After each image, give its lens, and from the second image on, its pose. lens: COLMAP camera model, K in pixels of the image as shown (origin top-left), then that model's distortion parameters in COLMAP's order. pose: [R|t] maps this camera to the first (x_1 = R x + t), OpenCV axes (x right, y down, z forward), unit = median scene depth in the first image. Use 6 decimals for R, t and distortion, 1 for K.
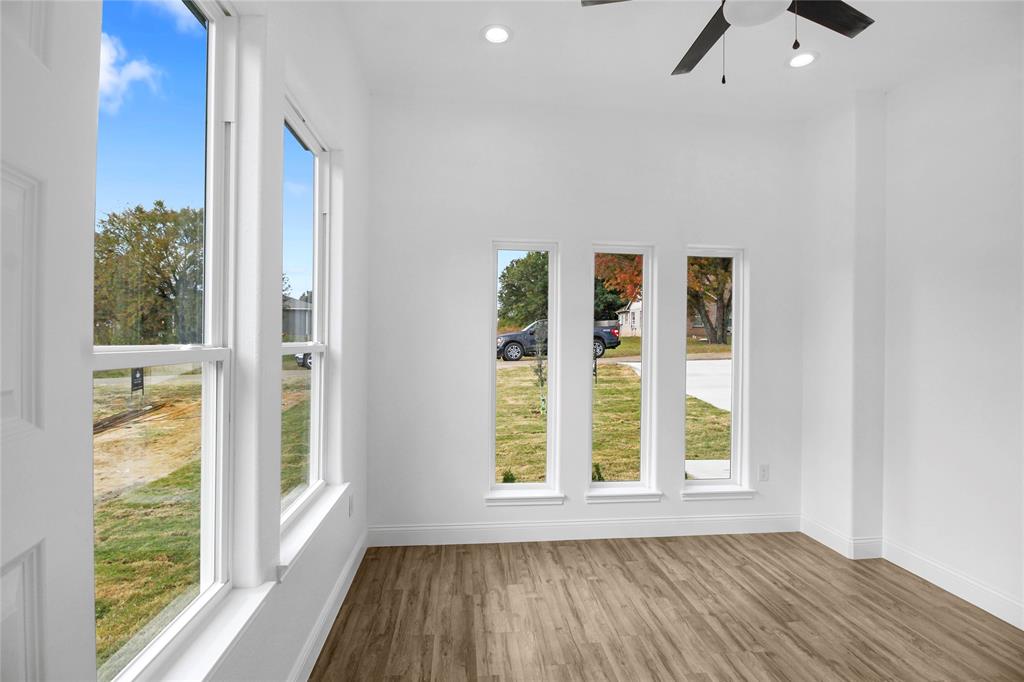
lens RADIAL K [[488.5, 0, 511.3], [0, 488.5, 338.8], [0, 0, 1]] dist [-0.022599, -0.002502]
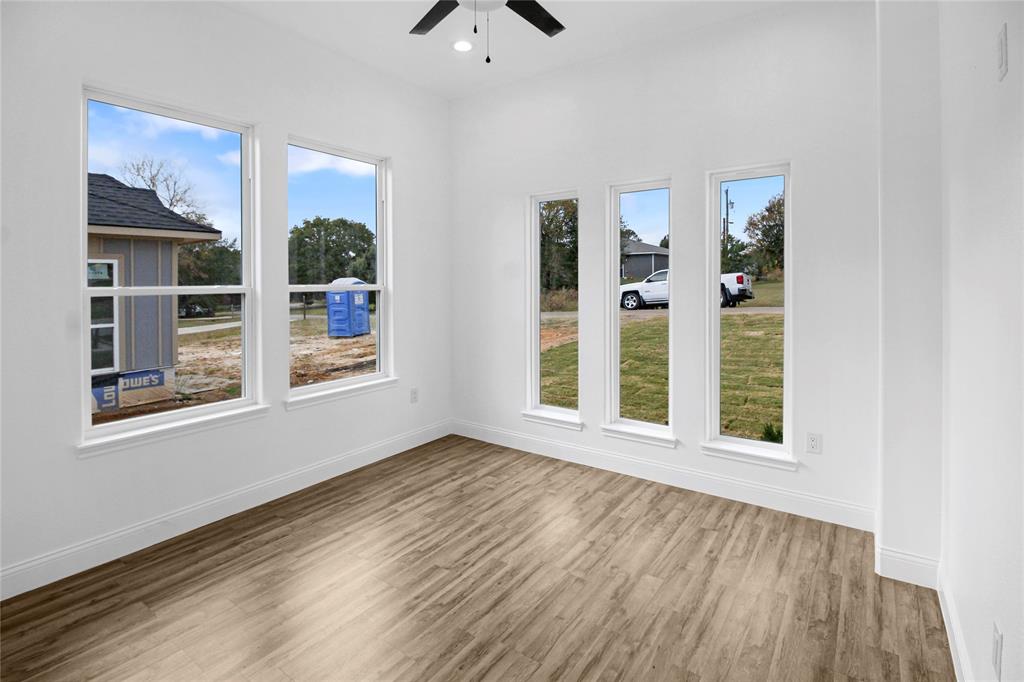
lens RADIAL K [[488.5, 0, 514.7], [0, 488.5, 338.4], [0, 0, 1]] dist [-0.022599, -0.002502]
pose [[0.750675, 0.064264, -0.657538, 0.771695], [0.011493, 0.993837, 0.110253, 0.008473], [0.660571, -0.090321, 0.745310, 0.113511]]
